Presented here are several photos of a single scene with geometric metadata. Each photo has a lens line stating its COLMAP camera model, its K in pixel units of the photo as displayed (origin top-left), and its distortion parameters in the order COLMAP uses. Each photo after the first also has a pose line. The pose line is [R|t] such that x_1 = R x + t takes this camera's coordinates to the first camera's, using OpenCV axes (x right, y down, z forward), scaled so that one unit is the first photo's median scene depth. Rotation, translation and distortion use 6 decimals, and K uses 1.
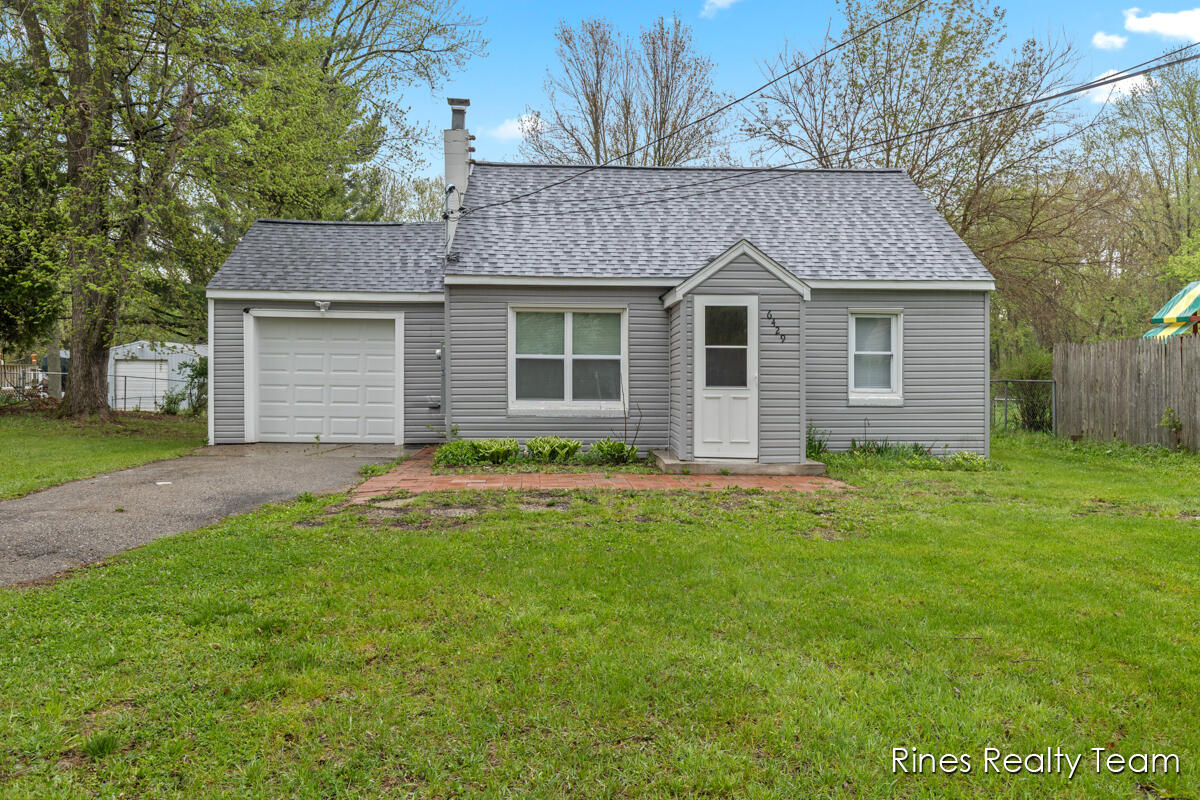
lens RADIAL K [[913.4, 0, 599.1], [0, 913.4, 368.4], [0, 0, 1]] dist [0.007213, 0.001184]
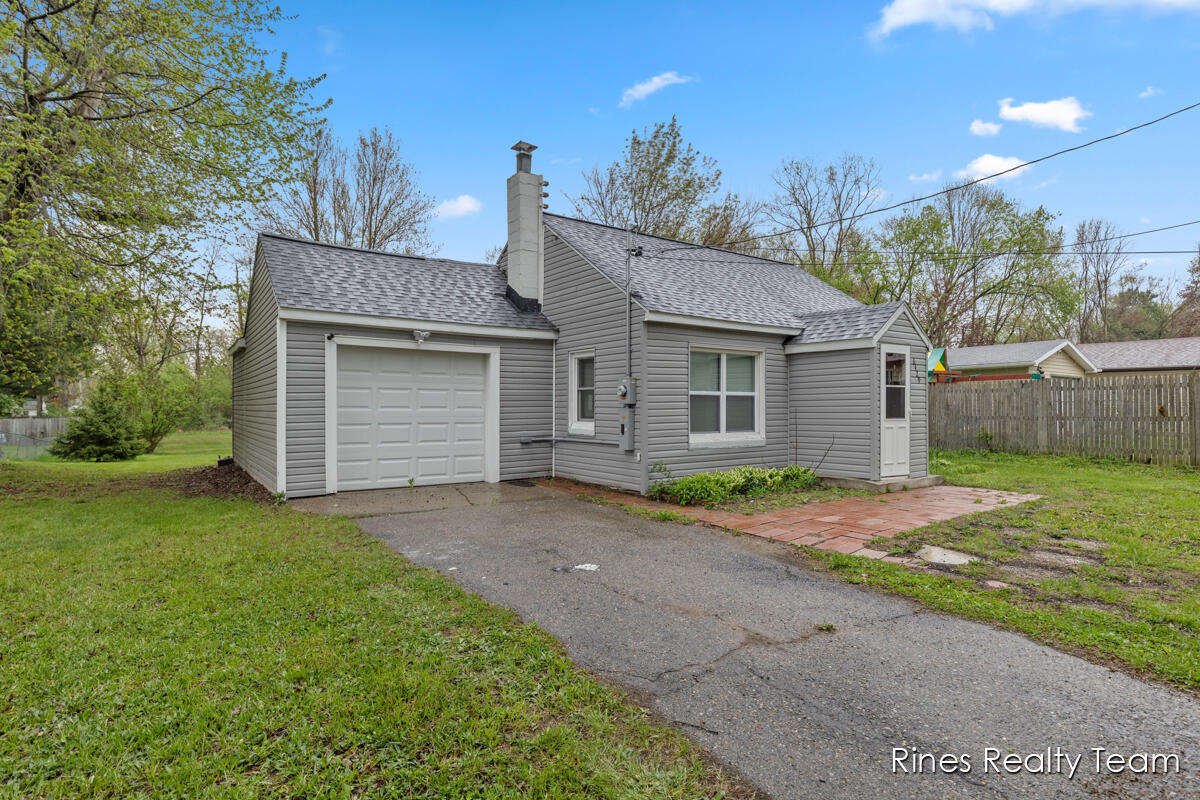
lens RADIAL K [[614.4, 0, 600.0], [0, 614.4, 400.0], [0, 0, 1]] dist [0.001011, 0.000217]
pose [[0.835508, -0.001808, 0.549475, -0.571734], [0.002348, 0.999997, -0.000280, -0.004998], [-0.549473, 0.001524, 0.835510, 0.456745]]
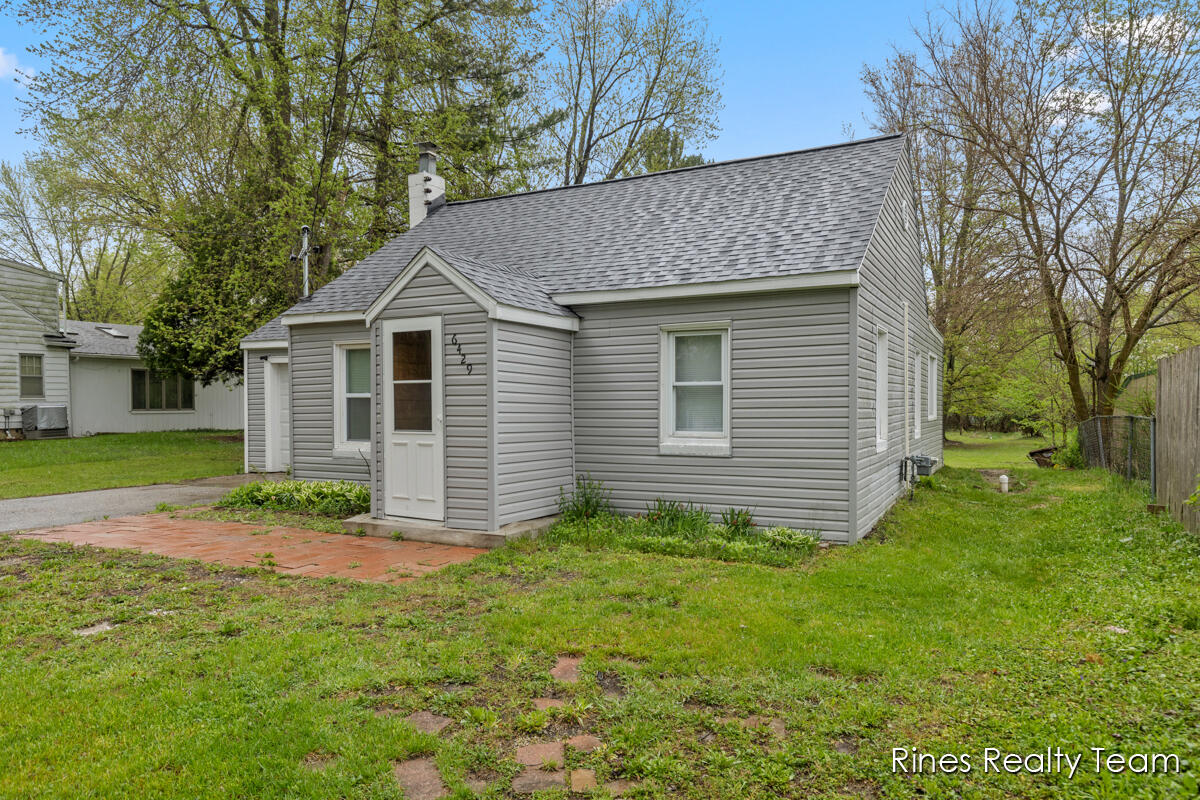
lens RADIAL K [[767.3, 0, 600.0], [0, 767.3, 400.0], [0, 0, 1]] dist [0.000068, -0.000099]
pose [[0.862647, -0.012254, -0.505659, 0.548143], [0.013388, 0.999909, -0.001391, -0.003600], [0.505630, -0.005570, 0.862733, 0.432878]]
